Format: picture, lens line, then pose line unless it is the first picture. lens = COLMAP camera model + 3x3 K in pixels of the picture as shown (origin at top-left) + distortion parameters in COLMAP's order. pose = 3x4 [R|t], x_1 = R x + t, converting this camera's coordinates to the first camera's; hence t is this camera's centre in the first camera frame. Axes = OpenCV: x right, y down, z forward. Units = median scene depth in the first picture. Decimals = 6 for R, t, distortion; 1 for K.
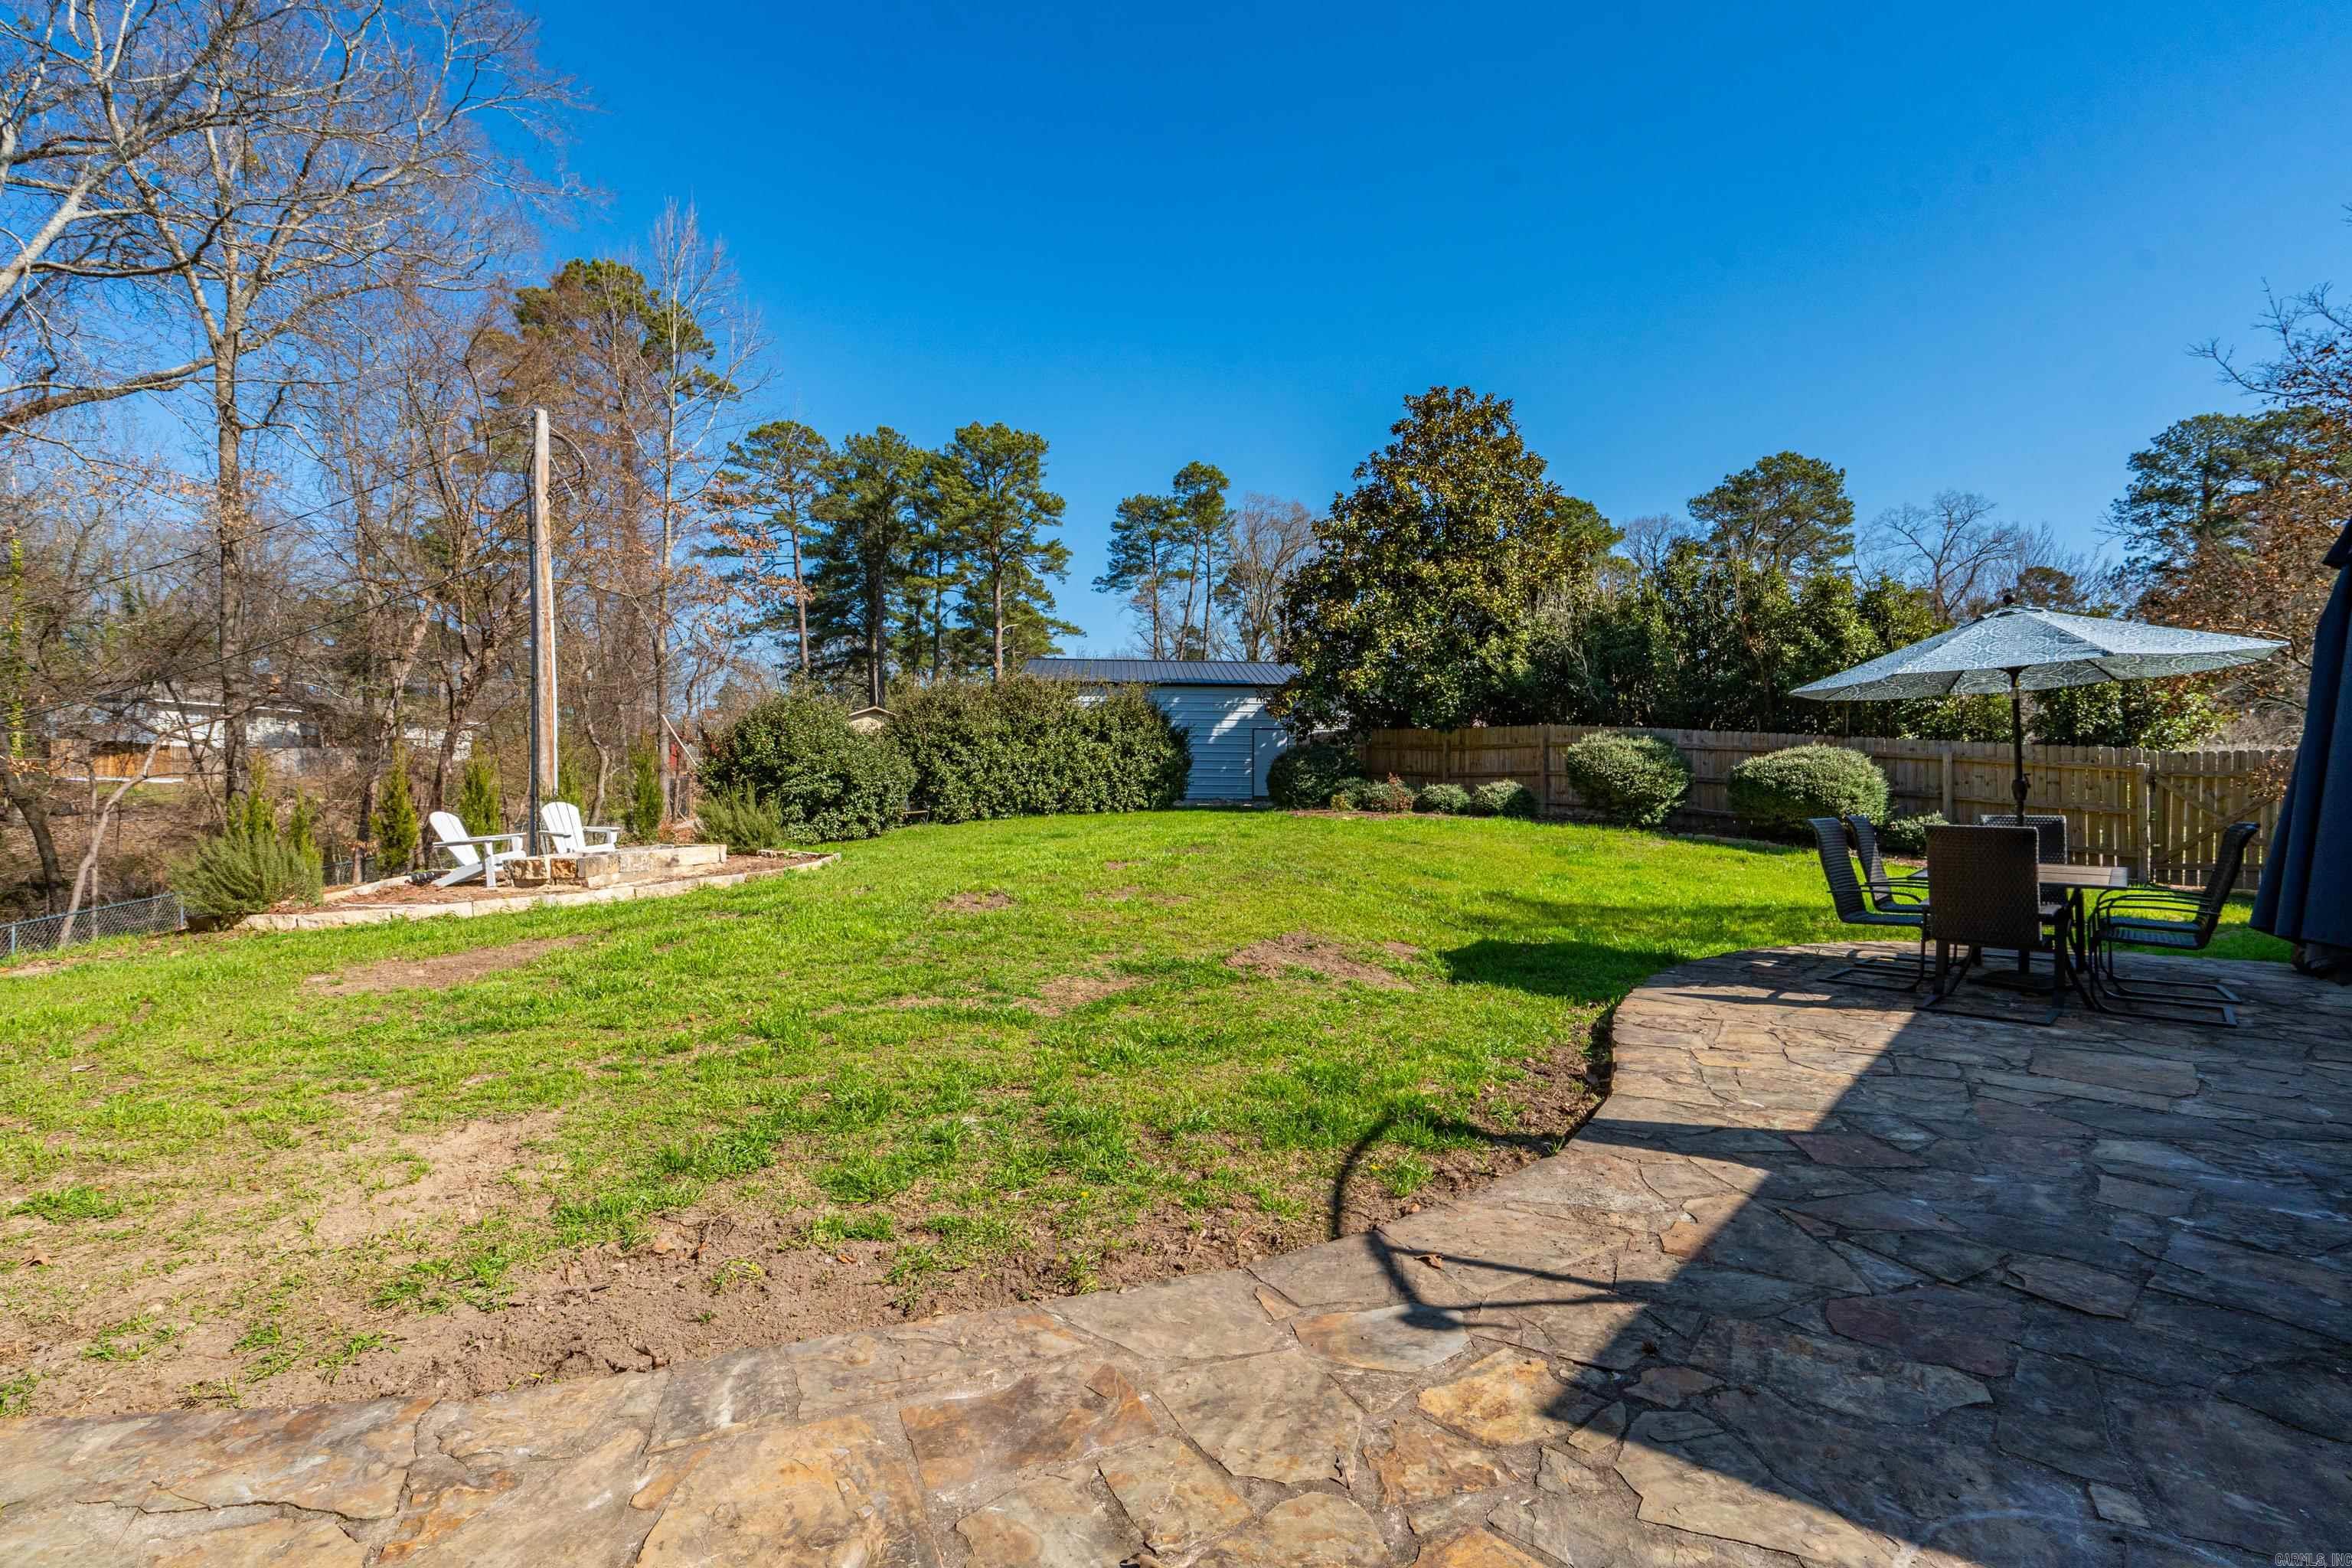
lens RADIAL K [[1062.6, 0, 1172.5], [0, 1062.6, 793.6], [0, 0, 1]] dist [0.005489, -0.000452]
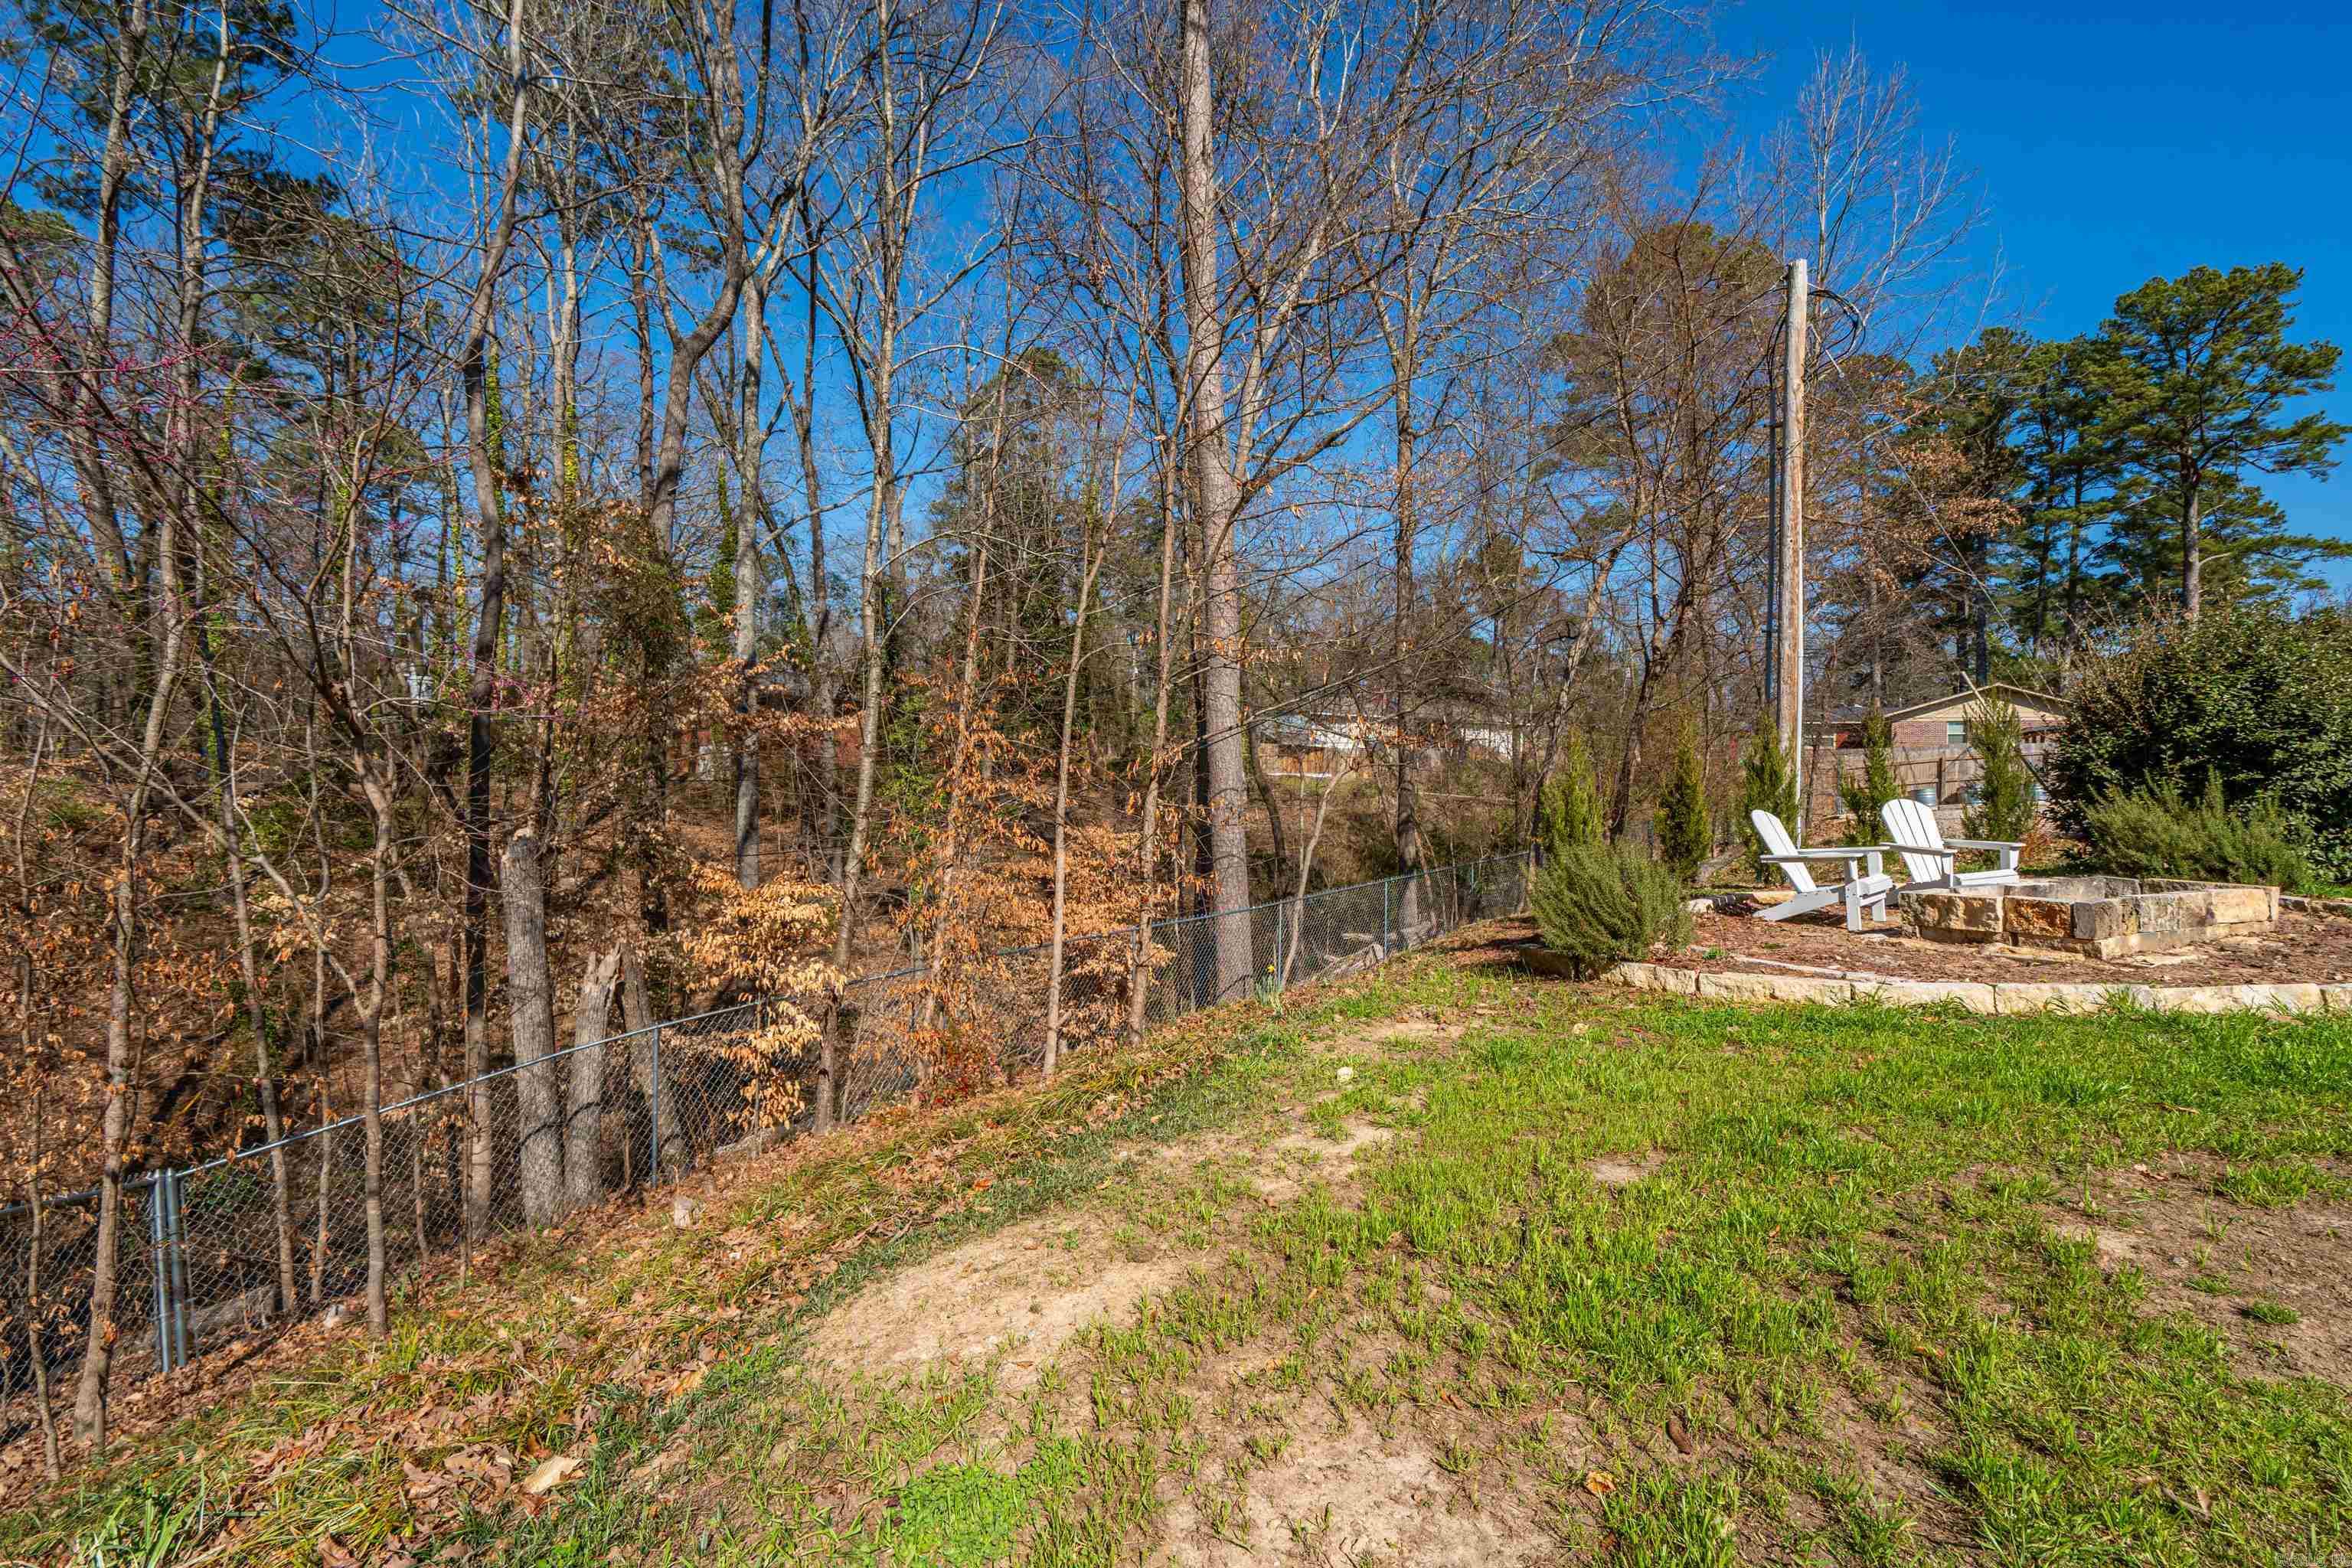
lens RADIAL K [[1062.6, 0, 1176.2], [0, 1062.6, 779.3], [0, 0, 1]] dist [0.005489, -0.000452]
pose [[0.646638, 0.001932, -0.762795, -0.061976], [-0.013257, 0.999874, -0.008705, 0.001236], [0.762682, 0.015742, 0.646582, 0.041707]]
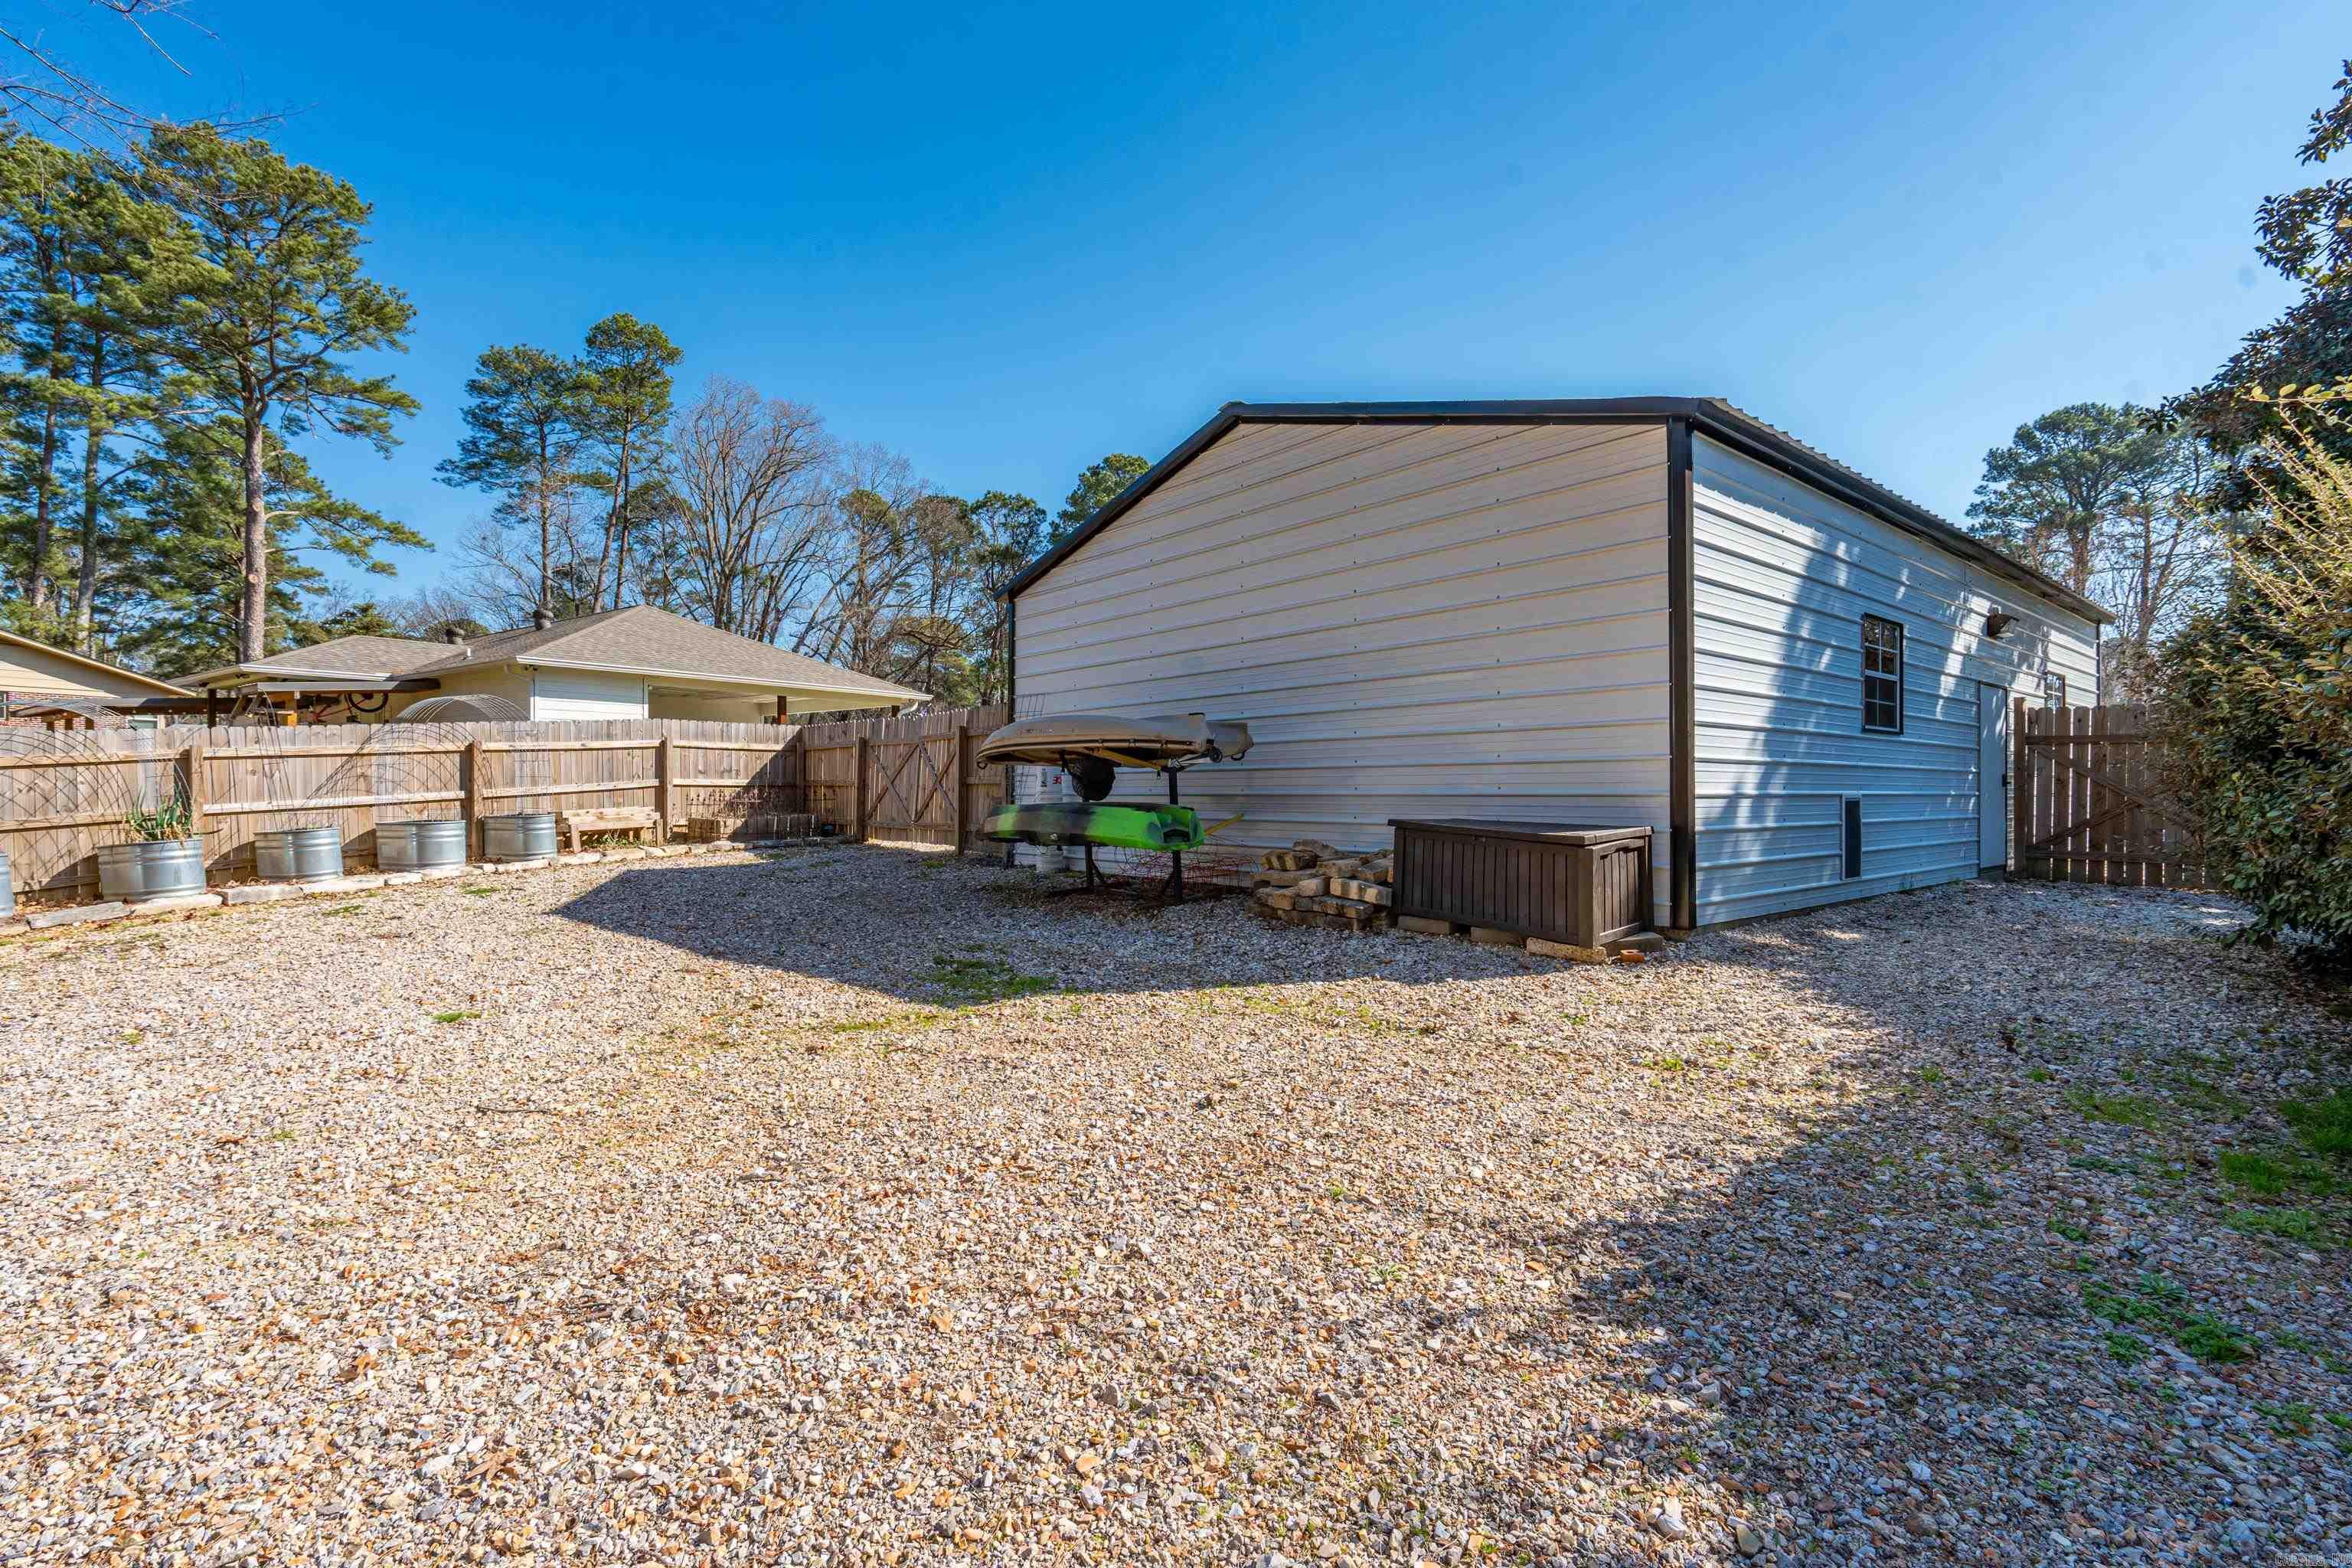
lens RADIAL K [[1062.6, 0, 1181.3], [0, 1062.6, 796.9], [0, 0, 1]] dist [0.005489, -0.000452]
pose [[0.795910, -0.014137, 0.605250, -0.122561], [0.014799, 0.999883, 0.003894, -0.000352], [-0.605235, 0.005858, 0.796026, 0.264440]]
